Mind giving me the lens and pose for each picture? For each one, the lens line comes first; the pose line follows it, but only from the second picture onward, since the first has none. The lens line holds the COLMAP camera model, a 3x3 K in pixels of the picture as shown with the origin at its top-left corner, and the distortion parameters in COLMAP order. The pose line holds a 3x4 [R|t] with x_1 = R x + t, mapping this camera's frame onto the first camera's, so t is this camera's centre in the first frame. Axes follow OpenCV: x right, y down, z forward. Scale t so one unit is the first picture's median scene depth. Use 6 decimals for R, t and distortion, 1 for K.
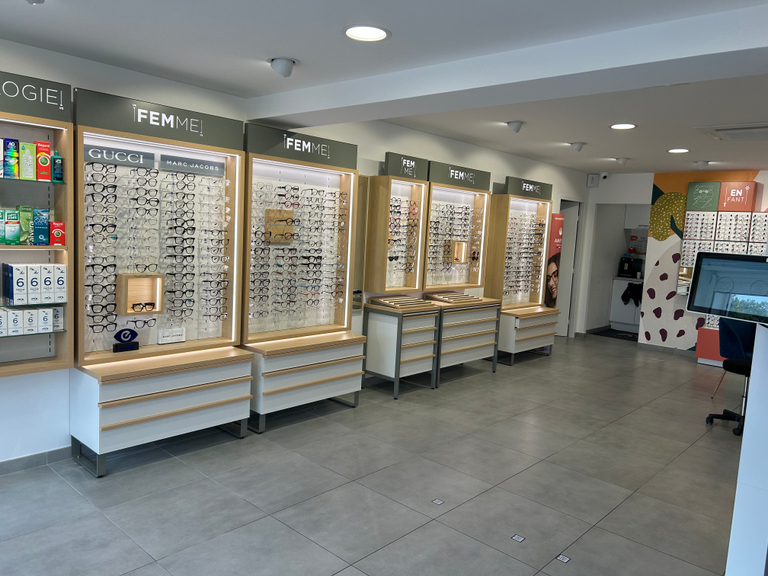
lens RADIAL K [[574.8, 0, 382.6], [0, 574.8, 288.9], [0, 0, 1]] dist [0.038899, -0.039427]
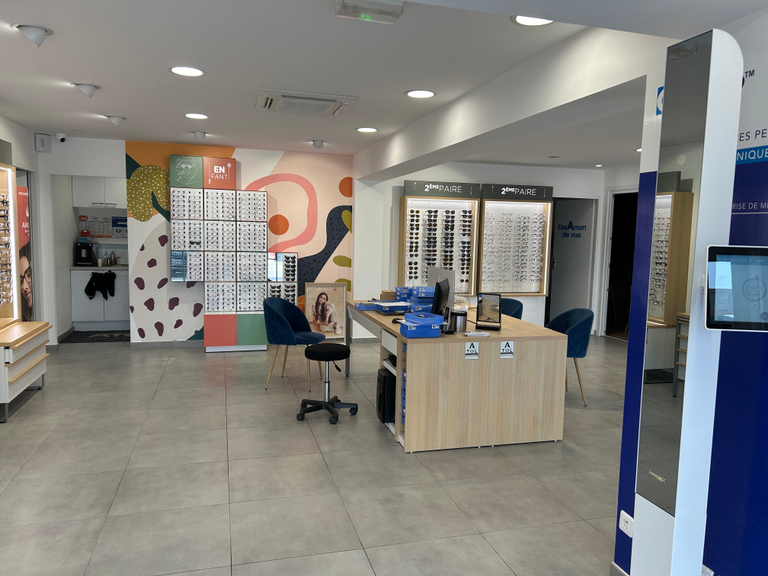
lens RADIAL K [[574.8, 0, 382.6], [0, 574.8, 290.2], [0, 0, 1]] dist [0.038899, -0.039427]
pose [[0.519052, -0.127928, 0.845115, -0.077903], [0.091744, 0.991363, 0.093718, -0.031342], [-0.849804, 0.028890, 0.526306, 0.261797]]
